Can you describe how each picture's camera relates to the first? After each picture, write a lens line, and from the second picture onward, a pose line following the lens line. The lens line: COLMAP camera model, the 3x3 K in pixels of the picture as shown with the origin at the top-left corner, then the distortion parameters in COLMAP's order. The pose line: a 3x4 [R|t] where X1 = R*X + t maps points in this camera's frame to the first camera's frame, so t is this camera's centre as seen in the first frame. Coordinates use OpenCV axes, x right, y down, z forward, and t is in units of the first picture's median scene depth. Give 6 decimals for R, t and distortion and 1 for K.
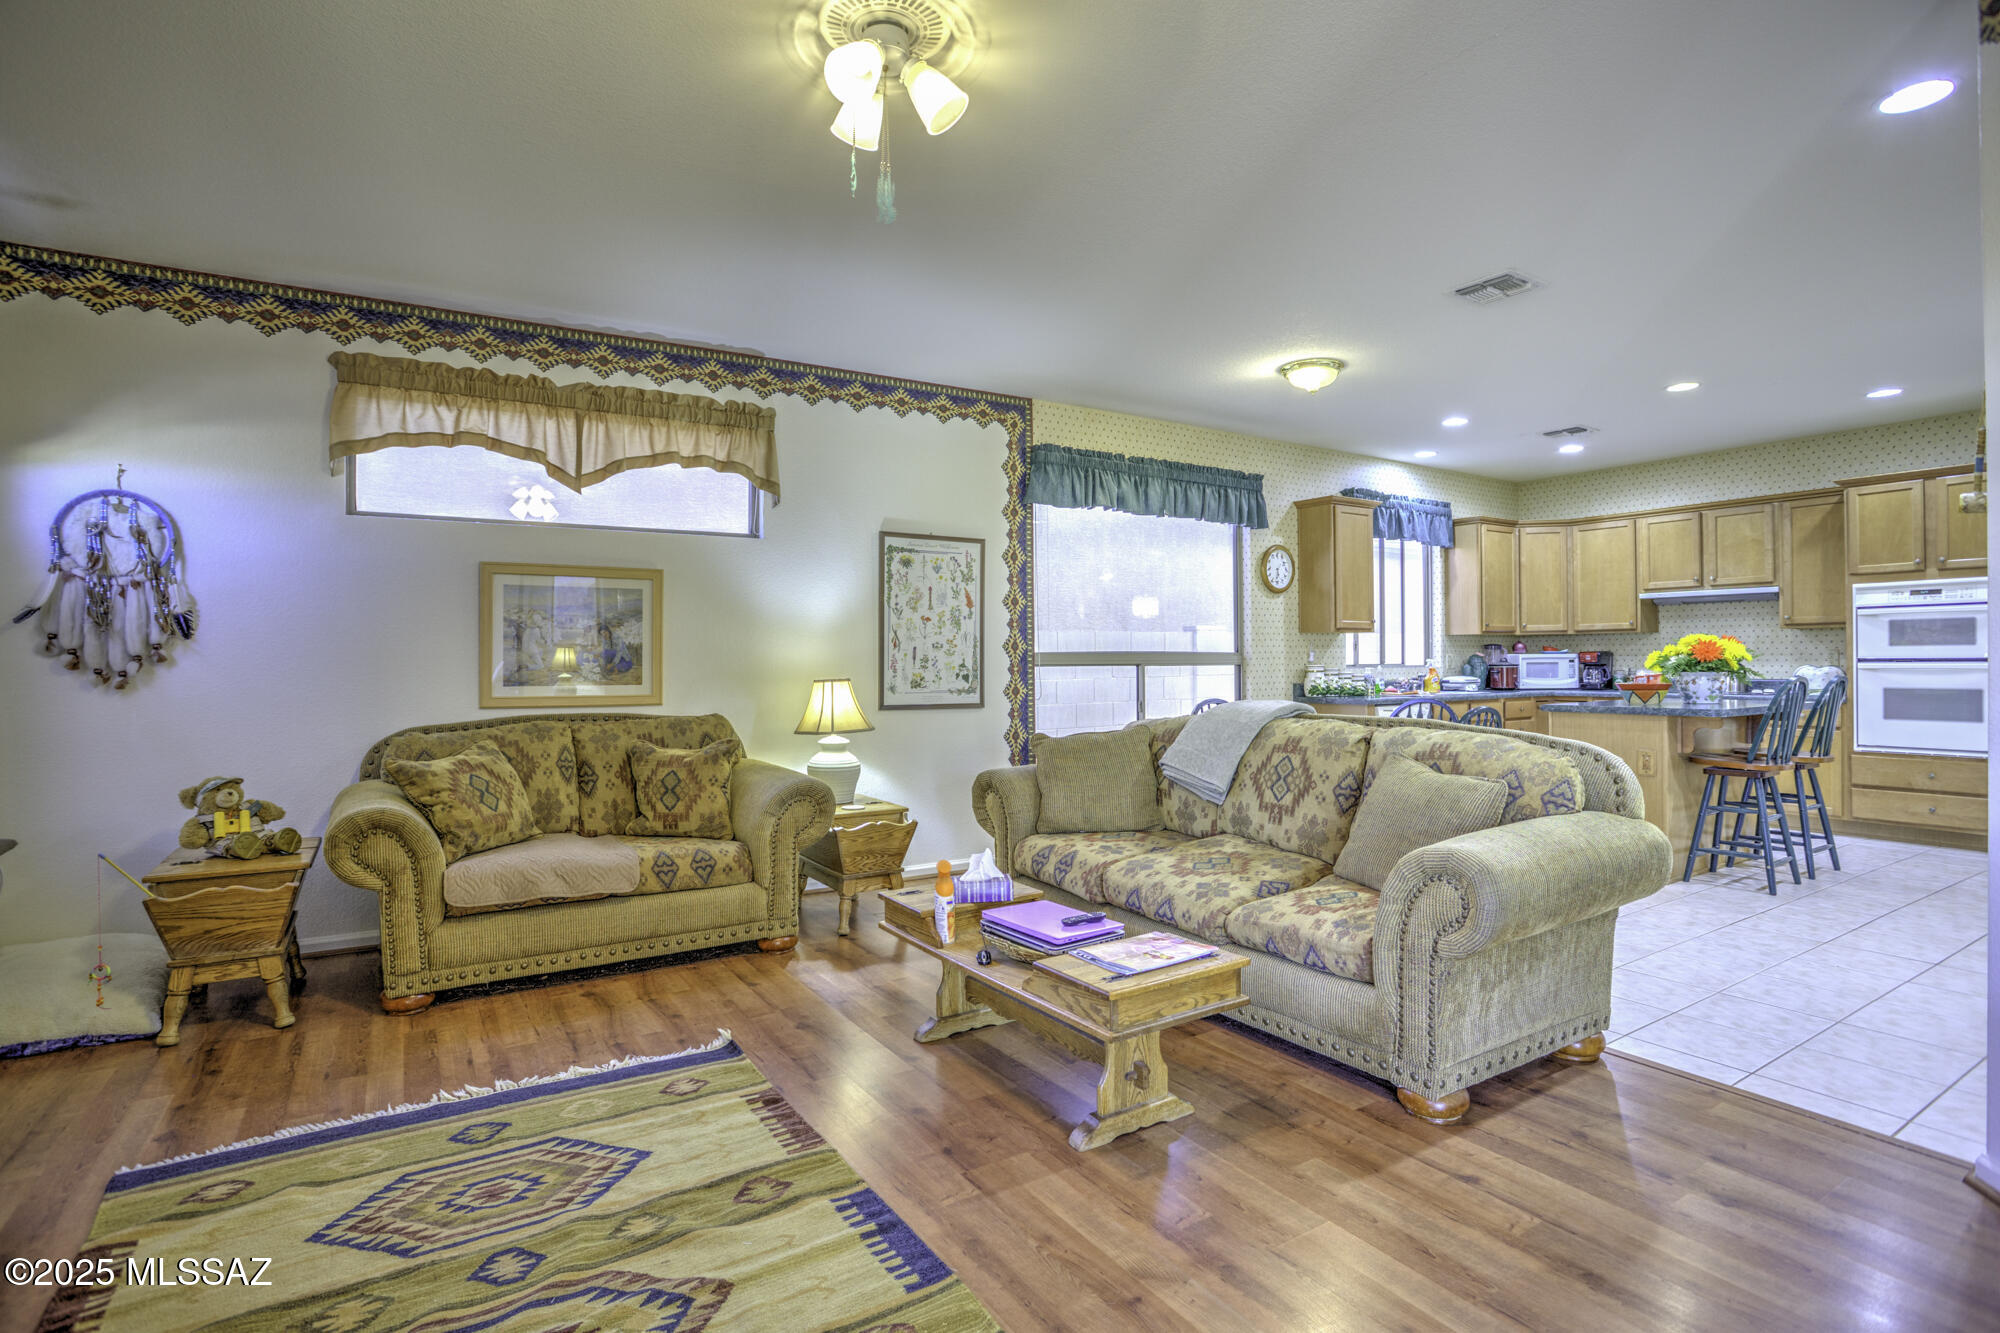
lens RADIAL K [[970.7, 0, 992.6], [0, 970.7, 658.2], [0, 0, 1]] dist [-0.063355, 0.023629]
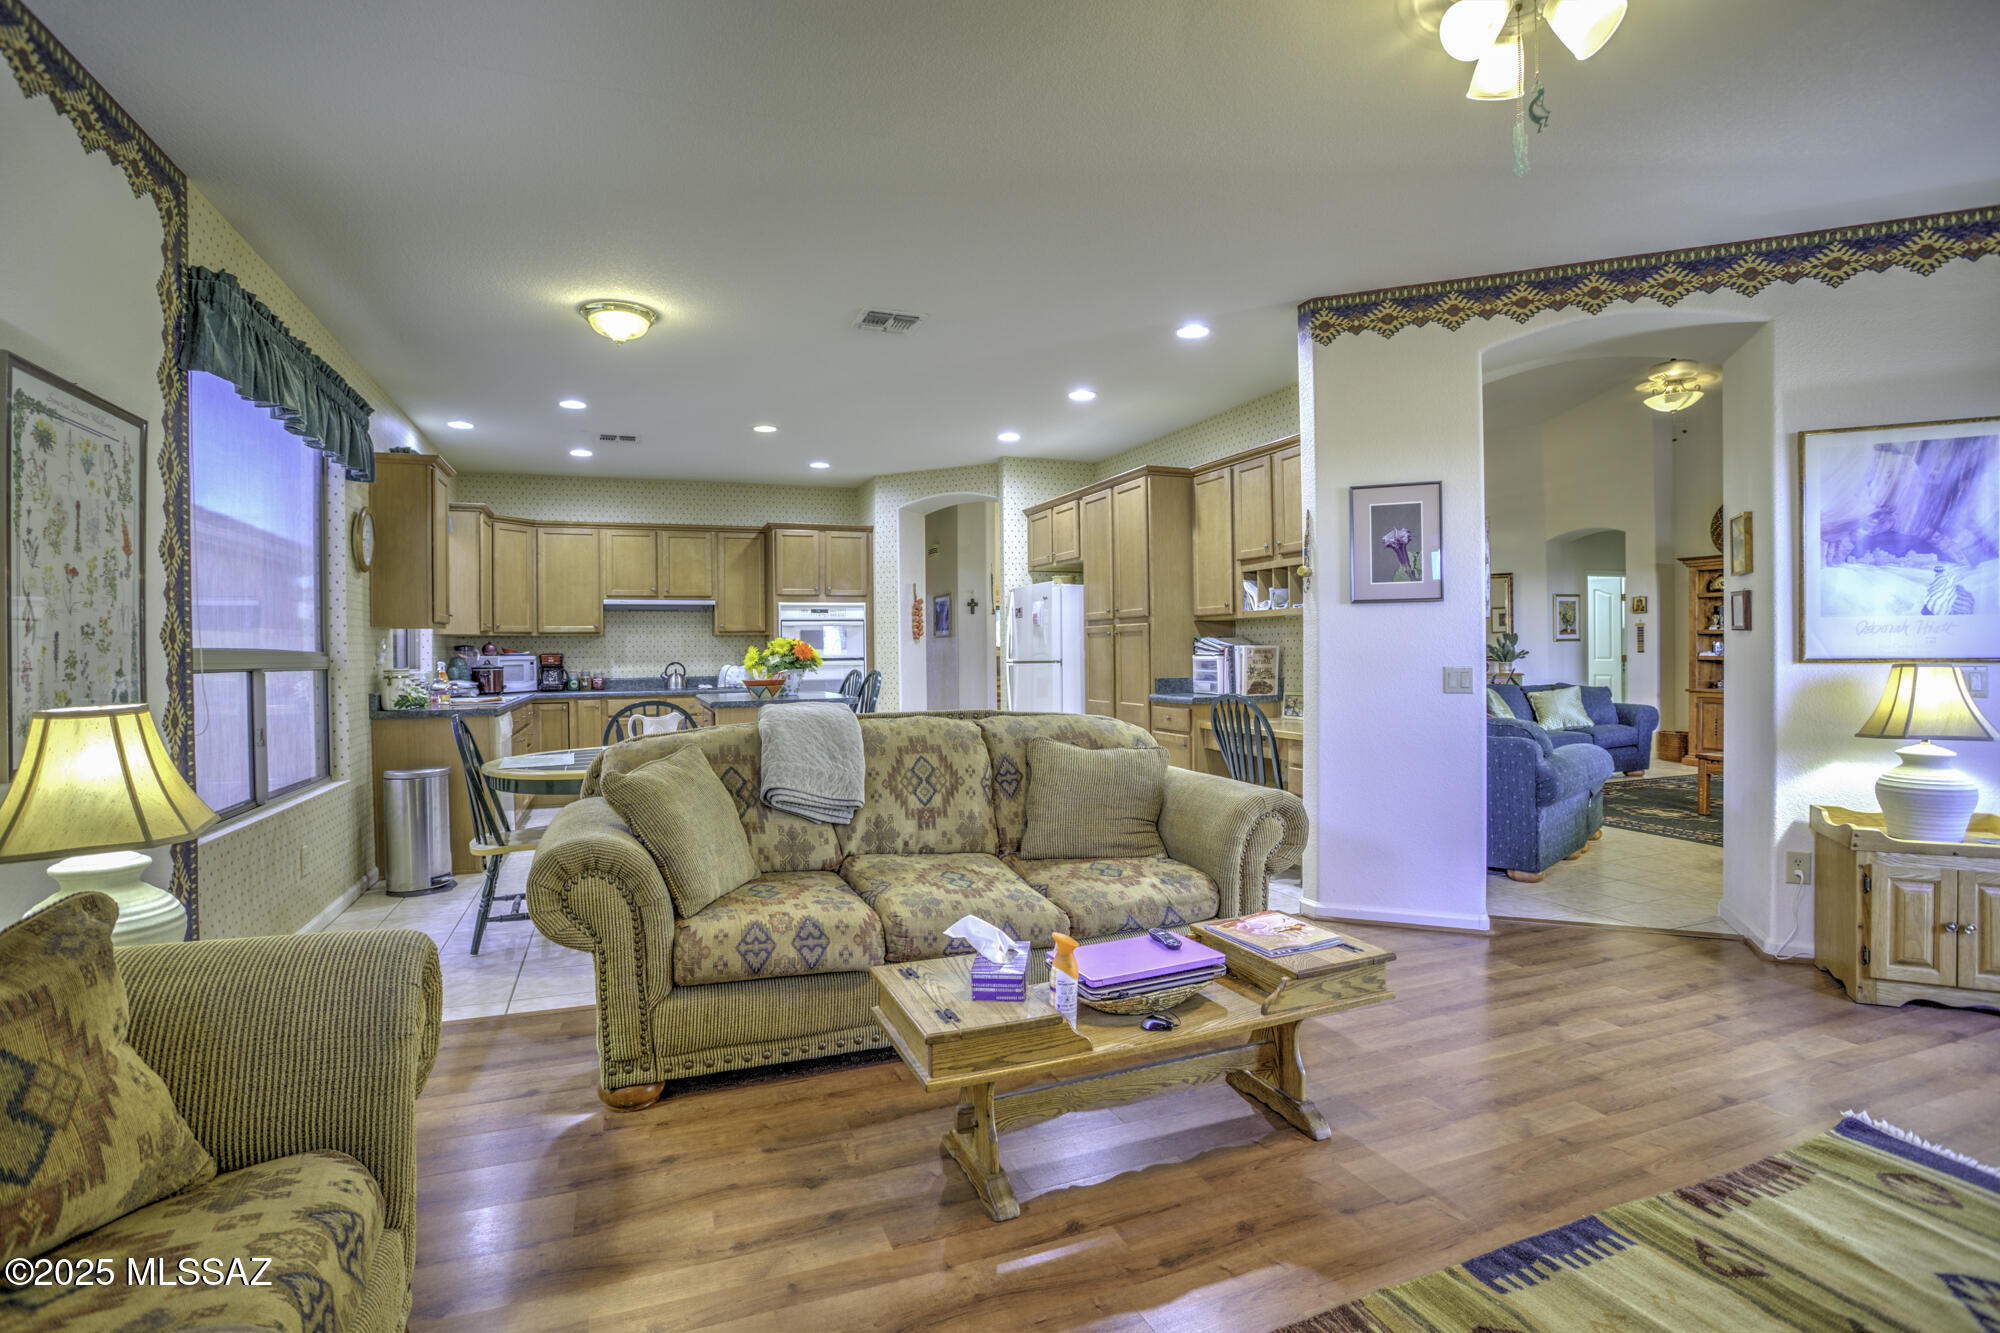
lens RADIAL K [[970.7, 0, 992.6], [0, 970.7, 658.2], [0, 0, 1]] dist [-0.063355, 0.023629]
pose [[0.190182, -0.000663, 0.981749, -0.391977], [0.008204, 0.999966, -0.000914, 0.003661], [-0.981714, 0.008228, 0.190181, 0.472687]]
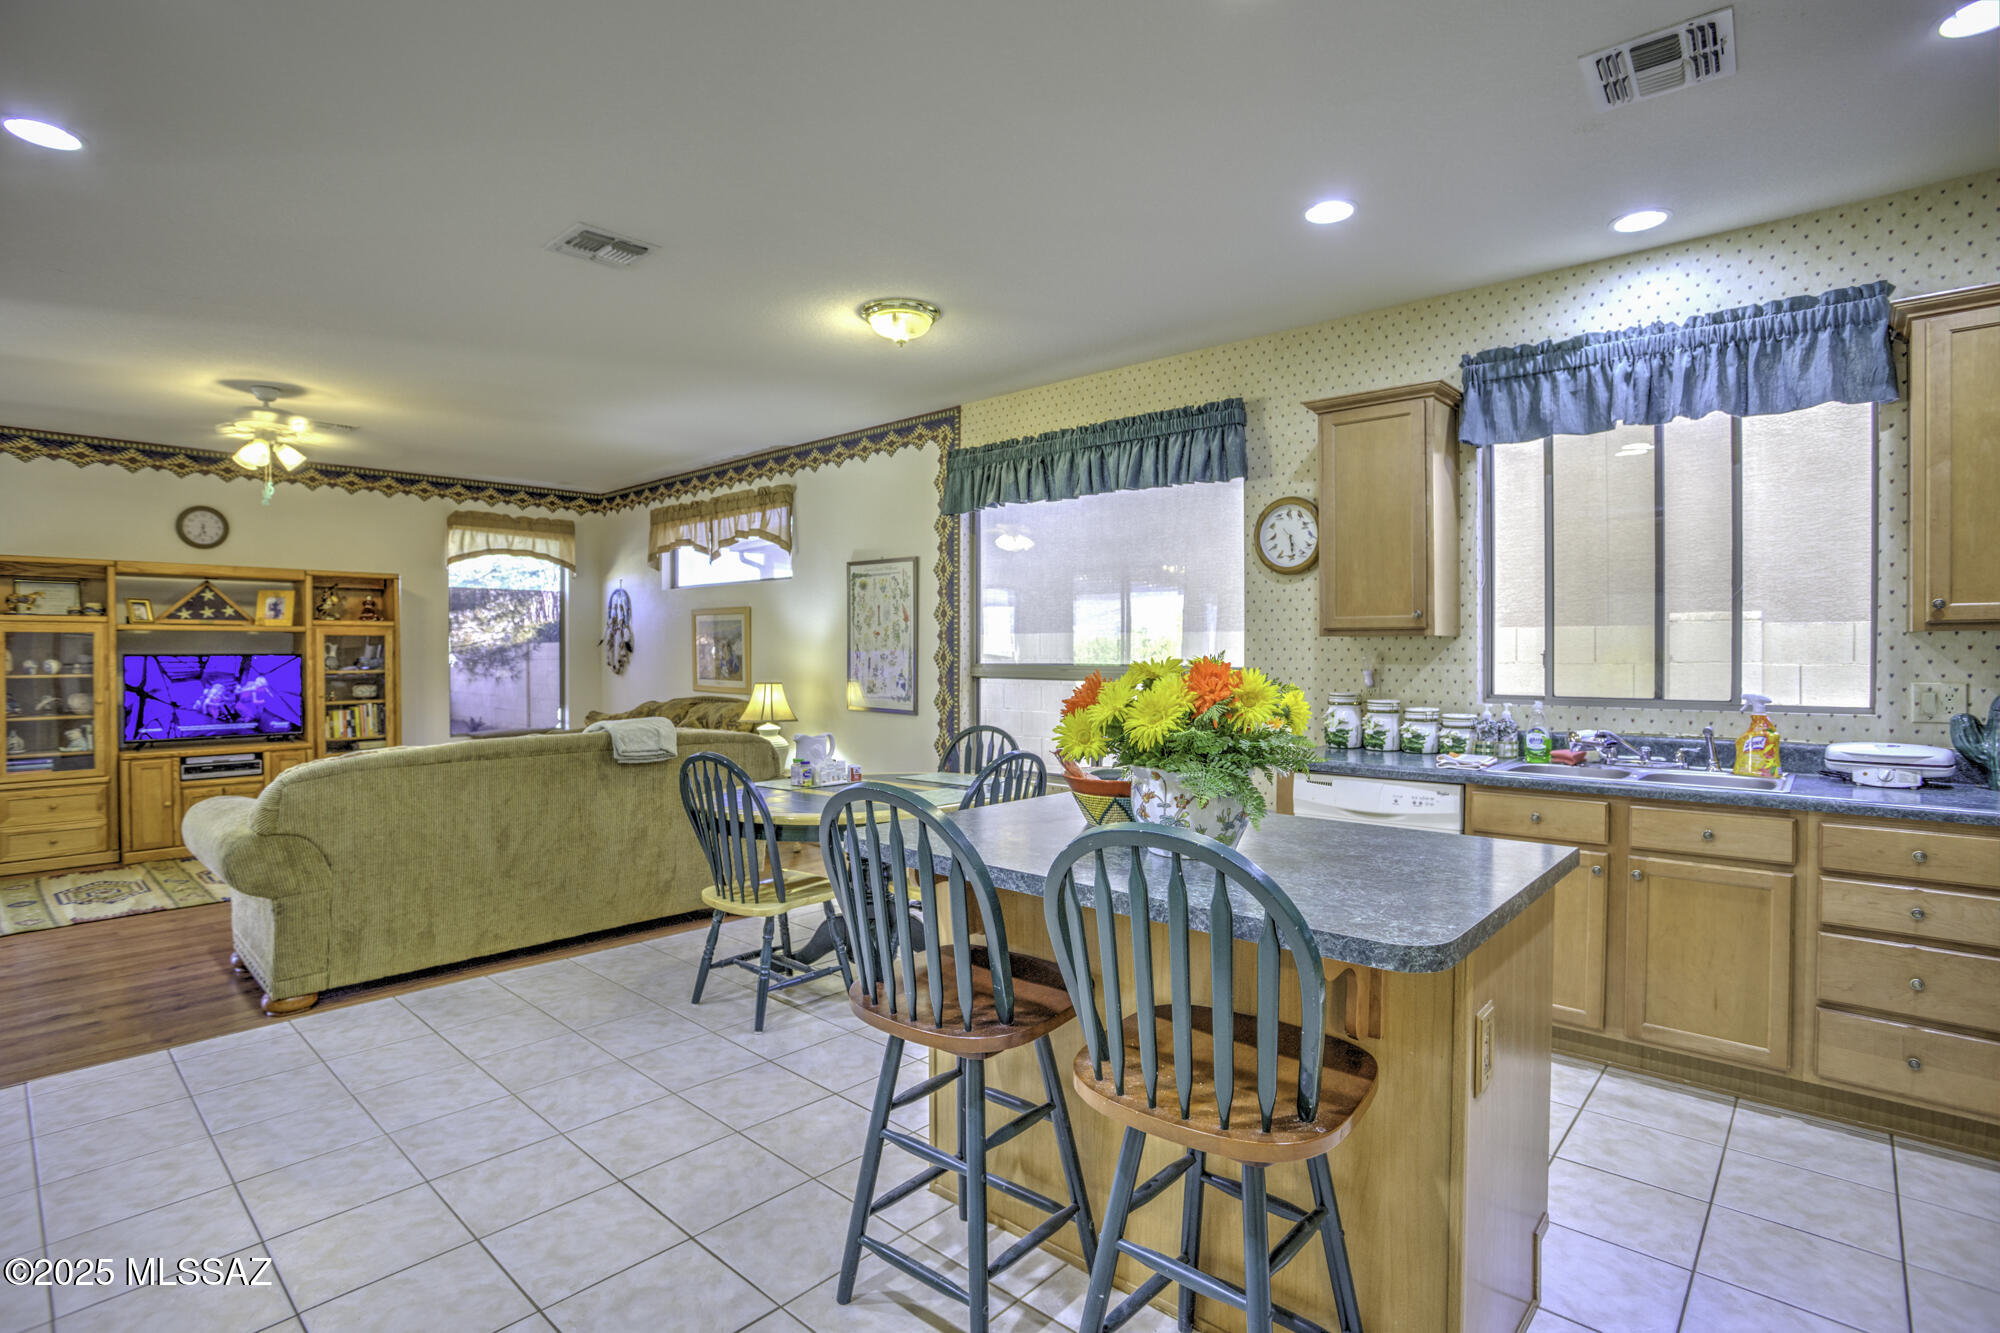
lens RADIAL K [[970.7, 0, 992.6], [0, 970.7, 658.2], [0, 0, 1]] dist [-0.063355, 0.023629]
pose [[0.274679, 0.015325, -0.961414, 1.018417], [0.000789, 0.999869, 0.016163, -0.028126], [0.961536, -0.005198, 0.274631, 0.775847]]
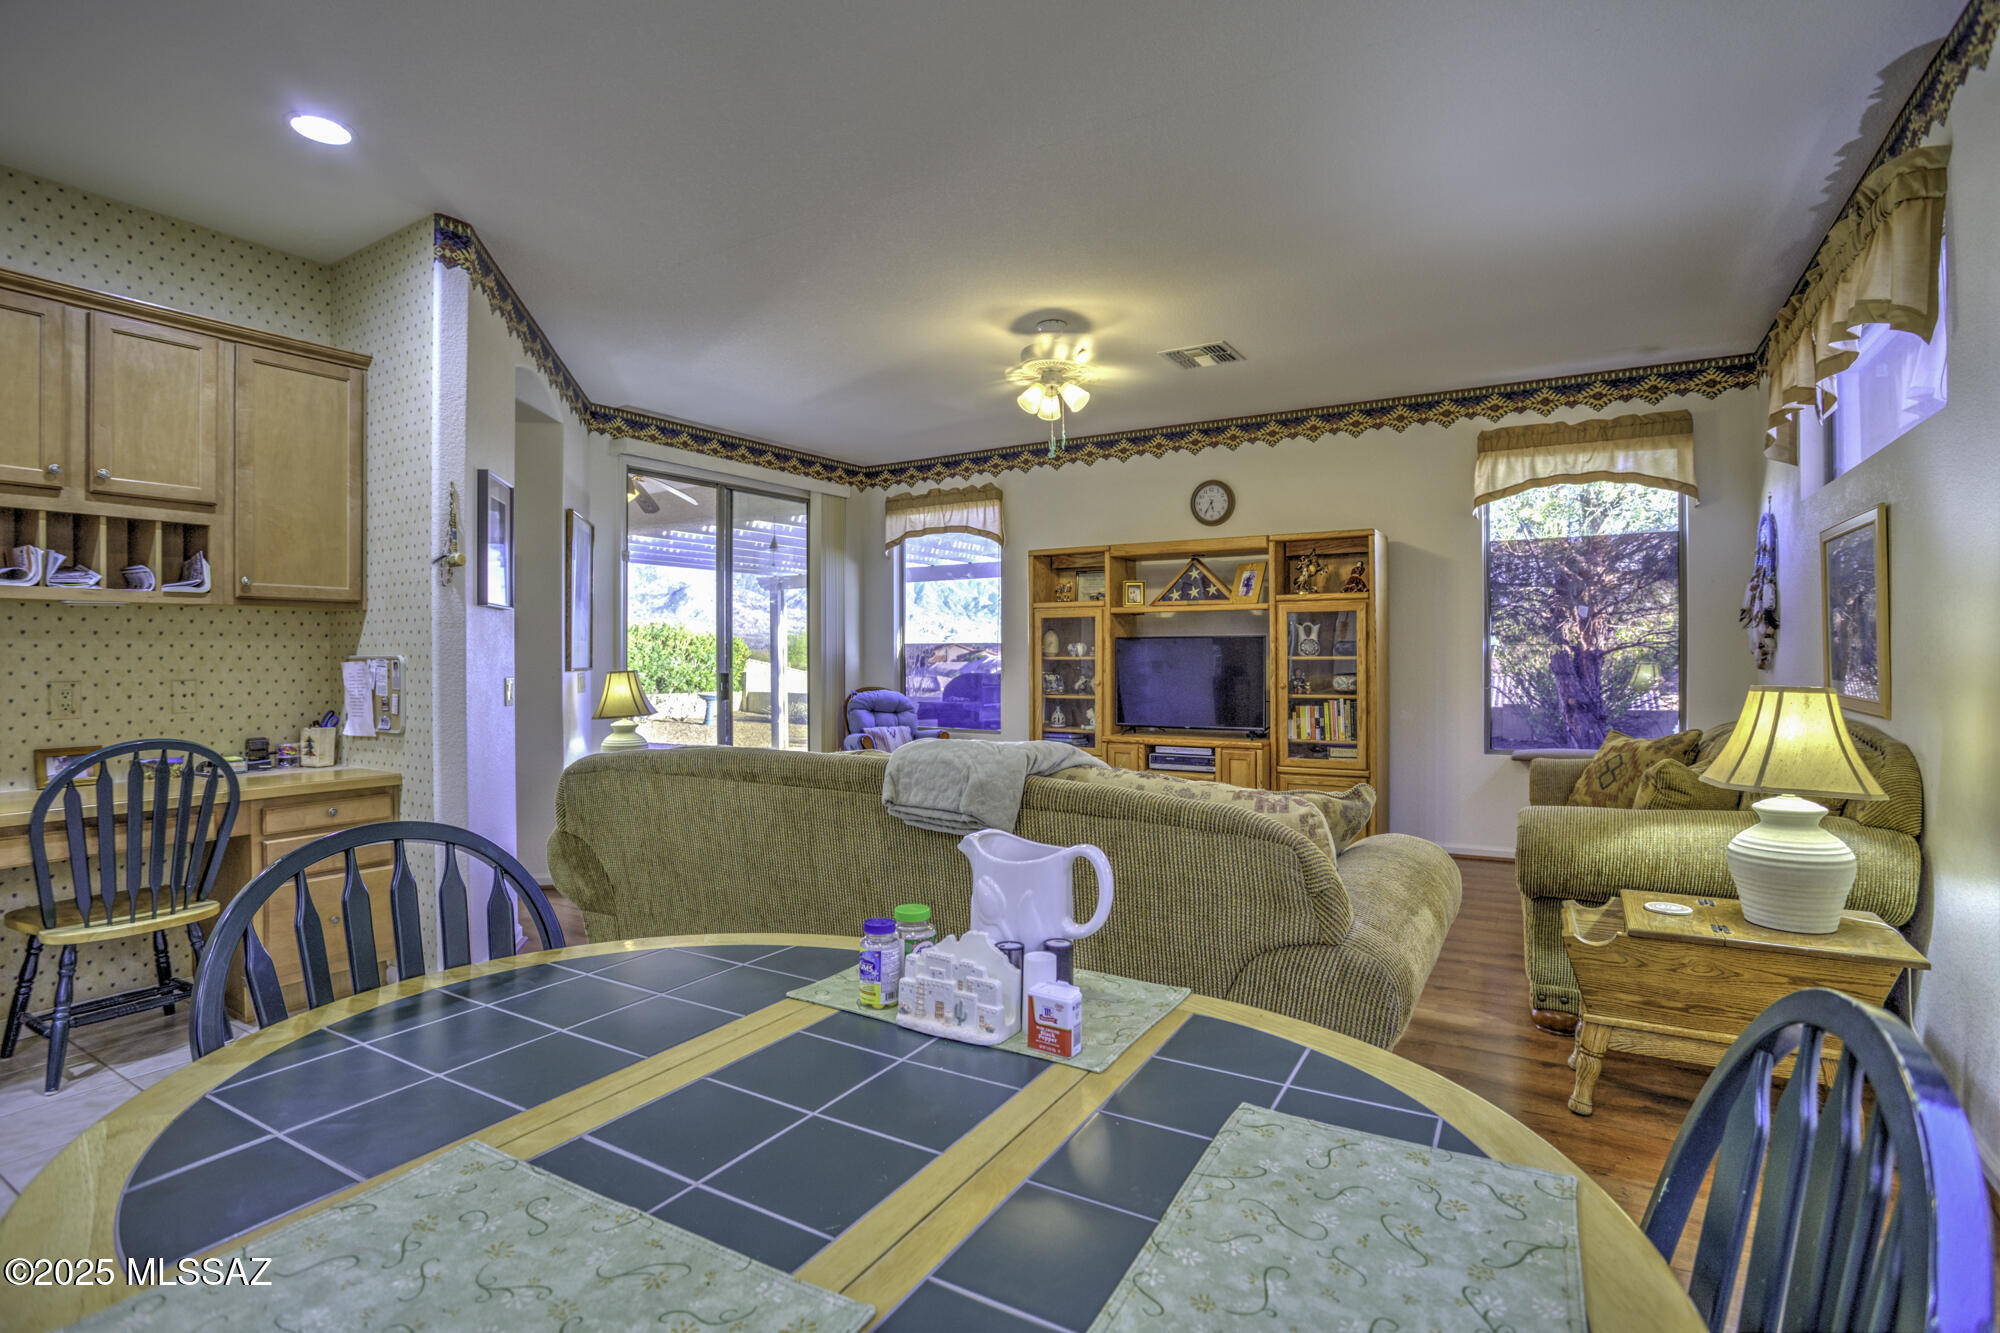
lens RADIAL K [[970.7, 0, 992.6], [0, 970.7, 658.2], [0, 0, 1]] dist [-0.063355, 0.023629]
pose [[-0.880676, 0.017901, -0.473381, 0.383941], [0.014237, 0.999835, 0.011322, -0.007430], [0.473506, 0.003232, -0.880785, 1.025441]]
